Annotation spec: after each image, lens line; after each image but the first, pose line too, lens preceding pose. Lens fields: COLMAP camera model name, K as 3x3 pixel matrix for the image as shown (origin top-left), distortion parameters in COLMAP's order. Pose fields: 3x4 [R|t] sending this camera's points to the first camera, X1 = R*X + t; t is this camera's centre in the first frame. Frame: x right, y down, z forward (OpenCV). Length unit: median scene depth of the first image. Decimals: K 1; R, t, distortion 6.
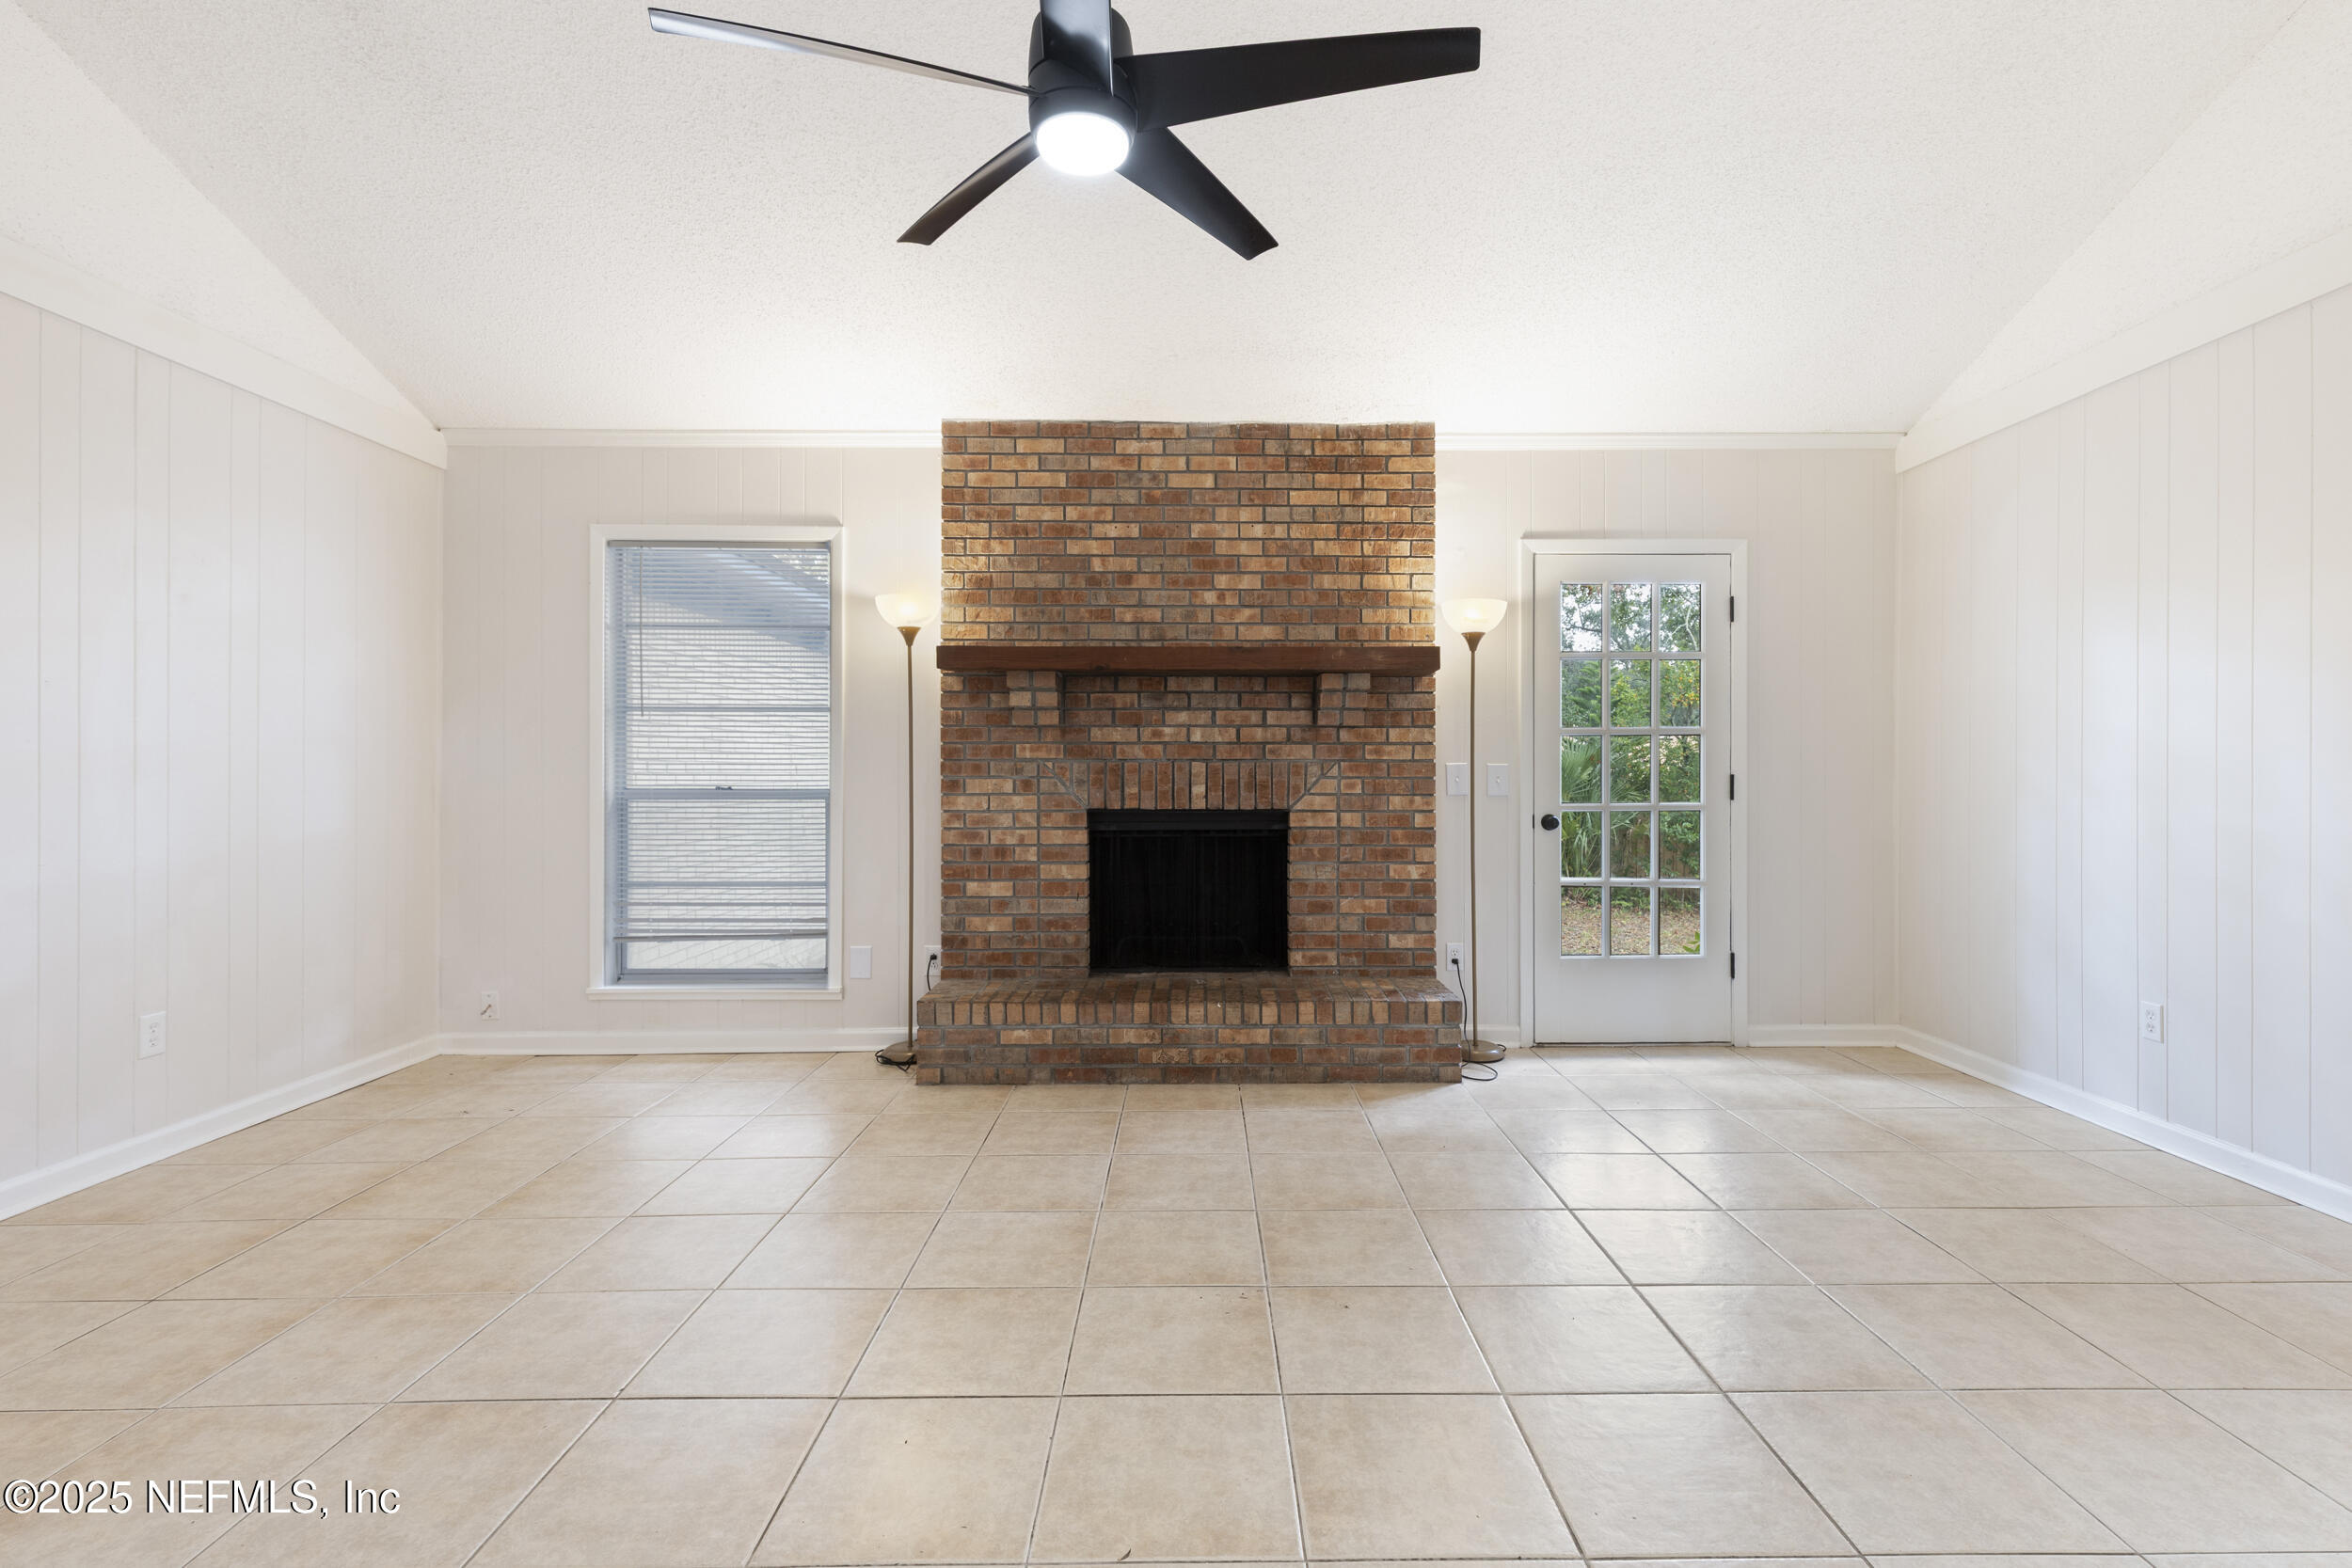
lens RADIAL K [[1058.0, 0, 1187.0], [0, 1058.0, 758.2], [0, 0, 1]] dist [0.007466, -0.000266]
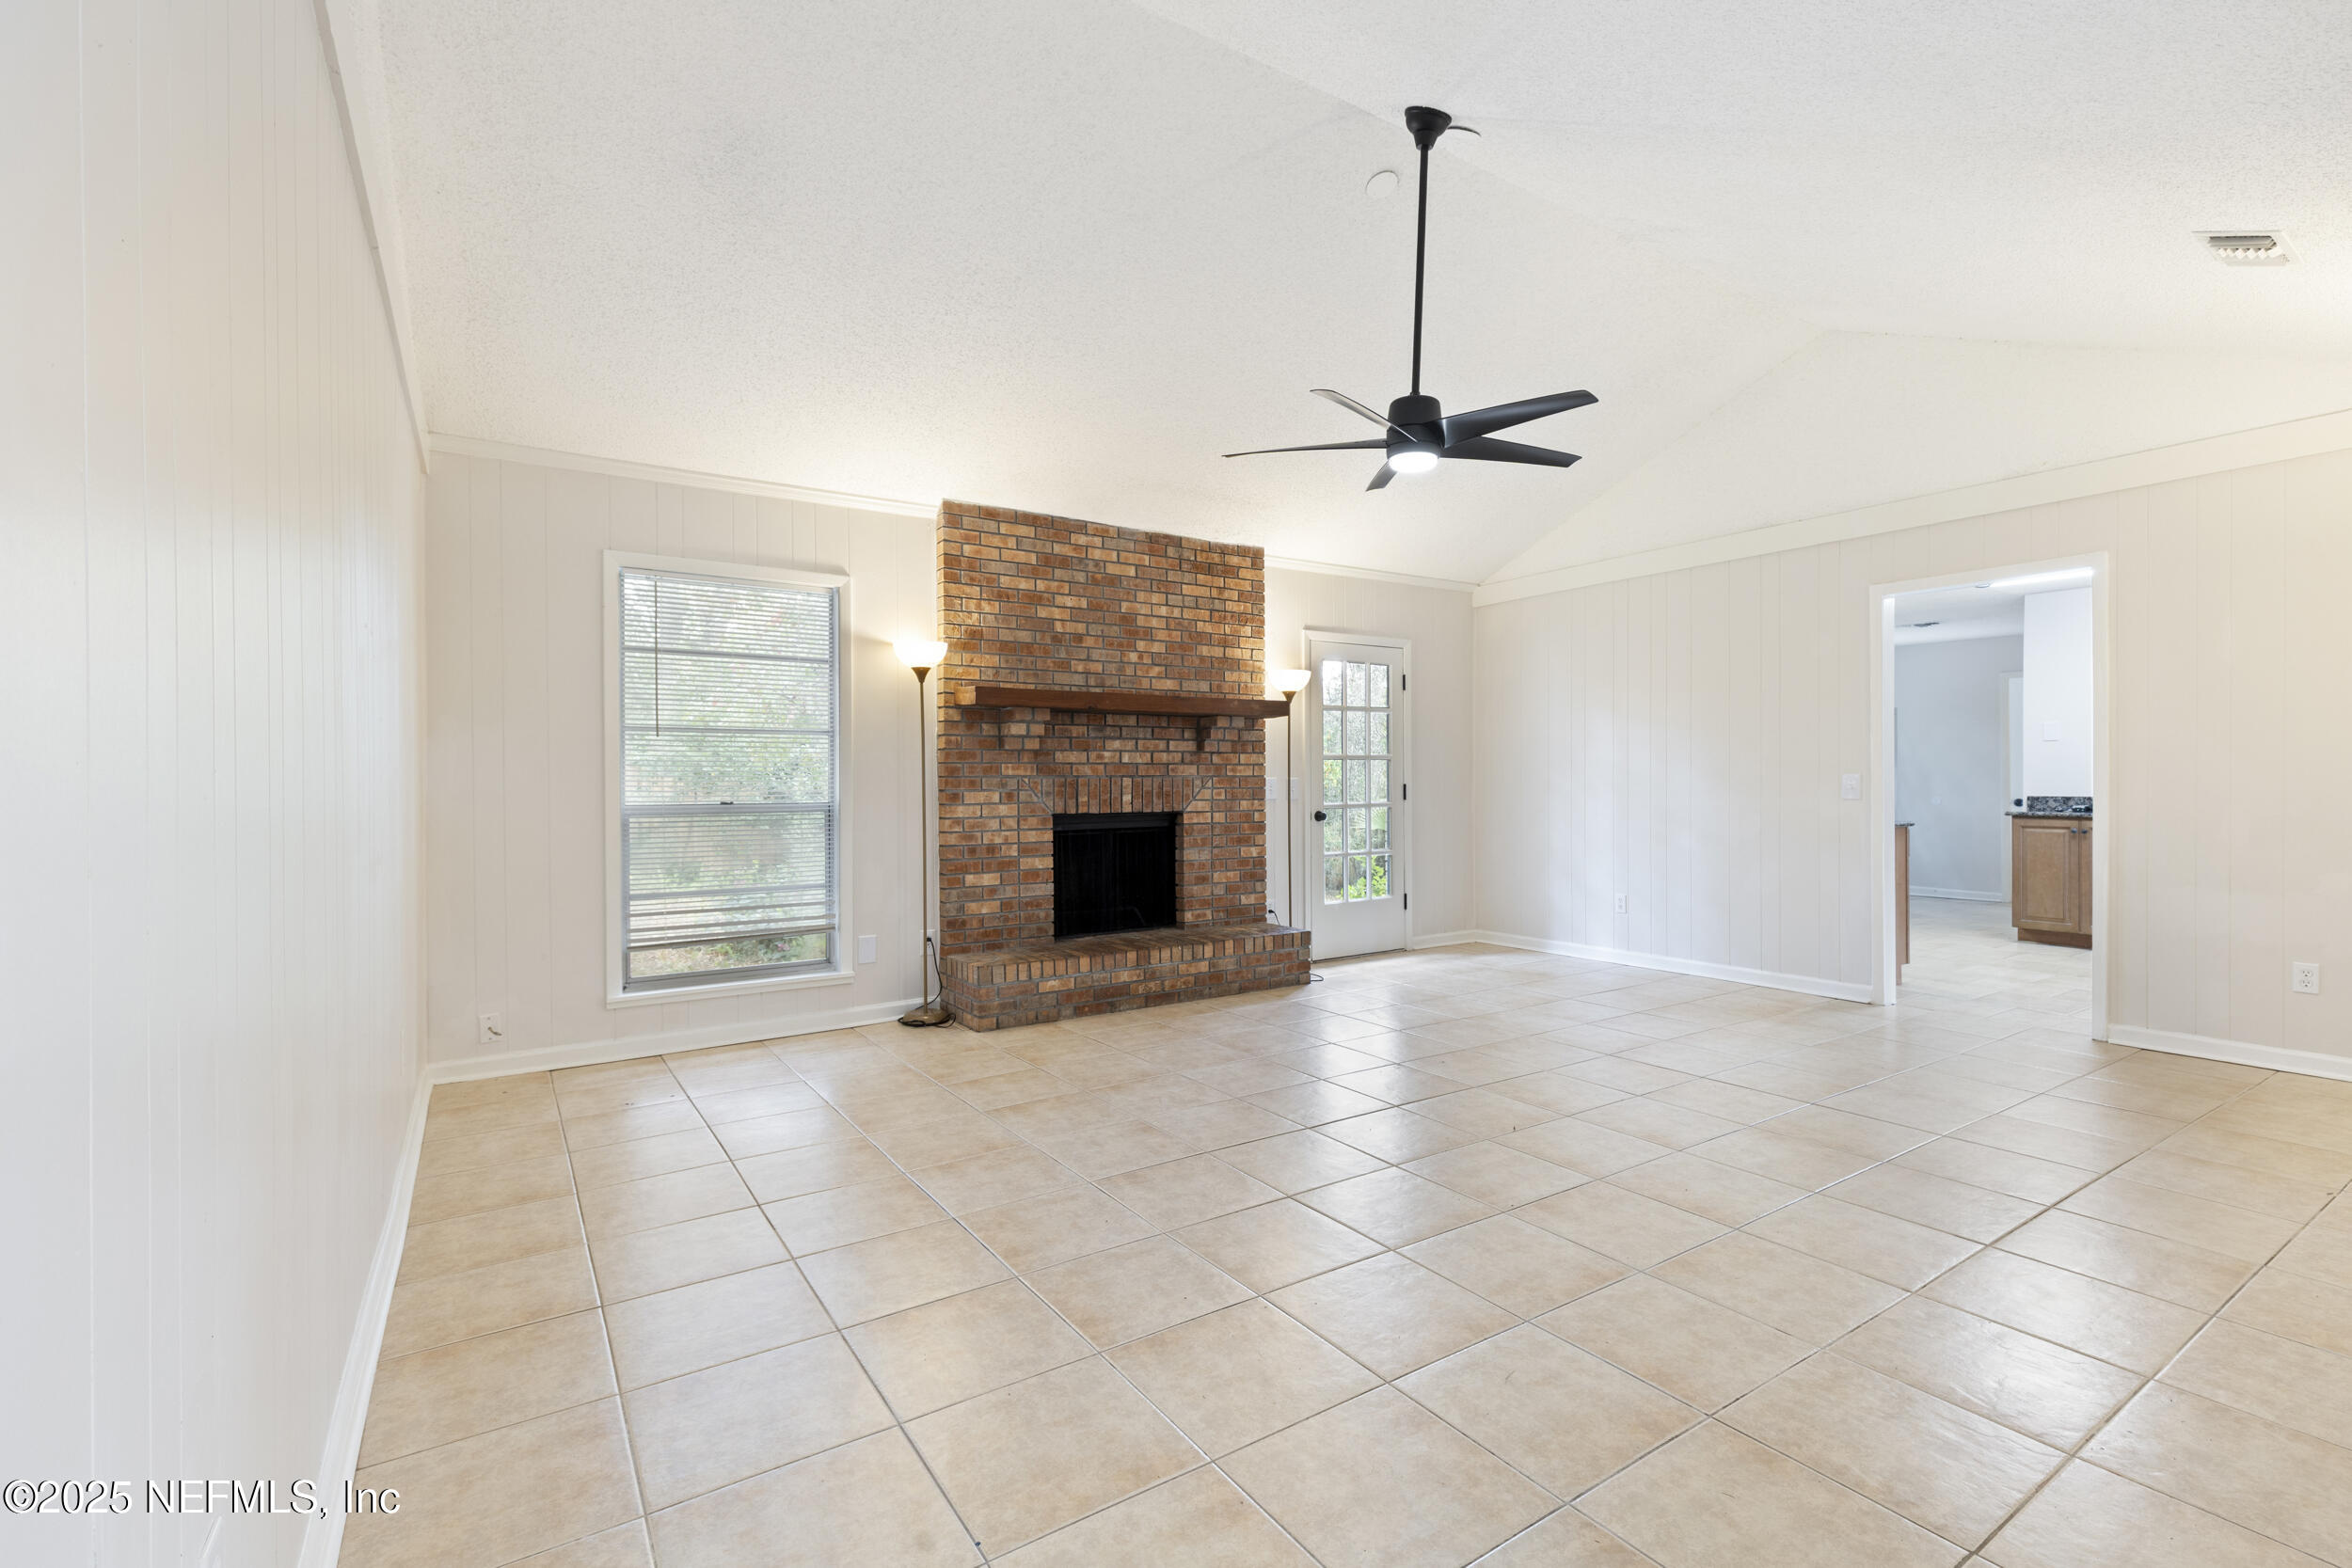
lens RADIAL K [[1057.9, 0, 1198.1], [0, 1057.9, 773.9], [0, 0, 1]] dist [0.005720, -0.000741]
pose [[0.834544, -0.001689, 0.550939, -0.660985], [-0.000363, 0.999993, 0.003615, -0.006173], [-0.550941, -0.003217, 0.834538, -0.184434]]
